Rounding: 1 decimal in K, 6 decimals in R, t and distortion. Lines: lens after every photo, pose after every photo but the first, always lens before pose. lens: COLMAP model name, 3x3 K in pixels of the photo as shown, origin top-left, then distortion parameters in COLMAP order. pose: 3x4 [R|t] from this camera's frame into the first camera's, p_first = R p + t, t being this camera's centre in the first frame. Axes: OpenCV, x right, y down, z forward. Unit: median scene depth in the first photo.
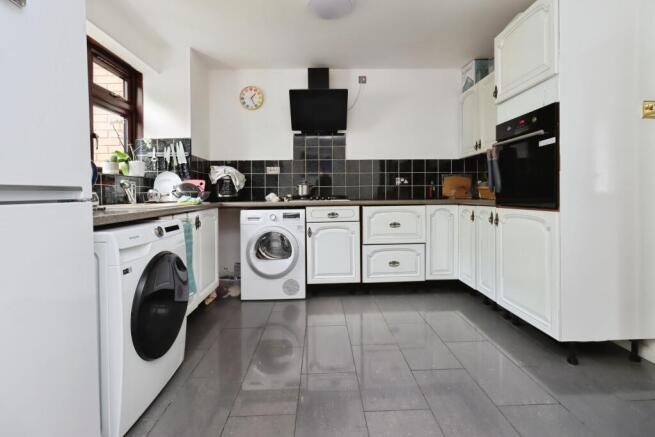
lens RADIAL K [[304.3, 0, 330.7], [0, 304.3, 195.9], [0, 0, 1]] dist [0.000388, -0.001171]
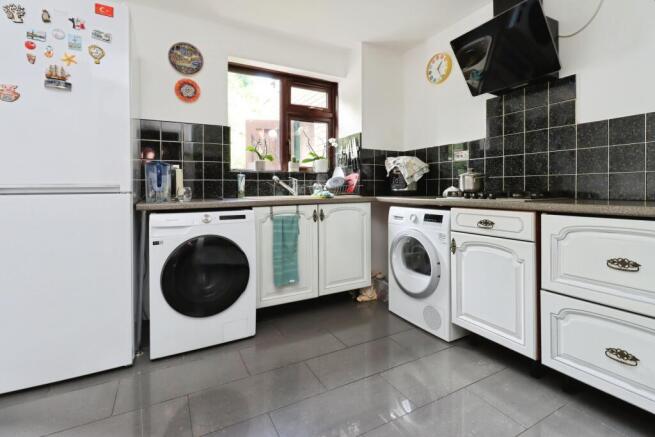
lens RADIAL K [[304.3, 0, 329.7], [0, 304.3, 189.8], [0, 0, 1]] dist [0.000388, -0.001171]
pose [[0.449383, 0.014189, -0.893227, 0.399937], [-0.006451, 0.999899, 0.012638, -0.010182], [0.893316, 0.000083, 0.449429, 0.453992]]
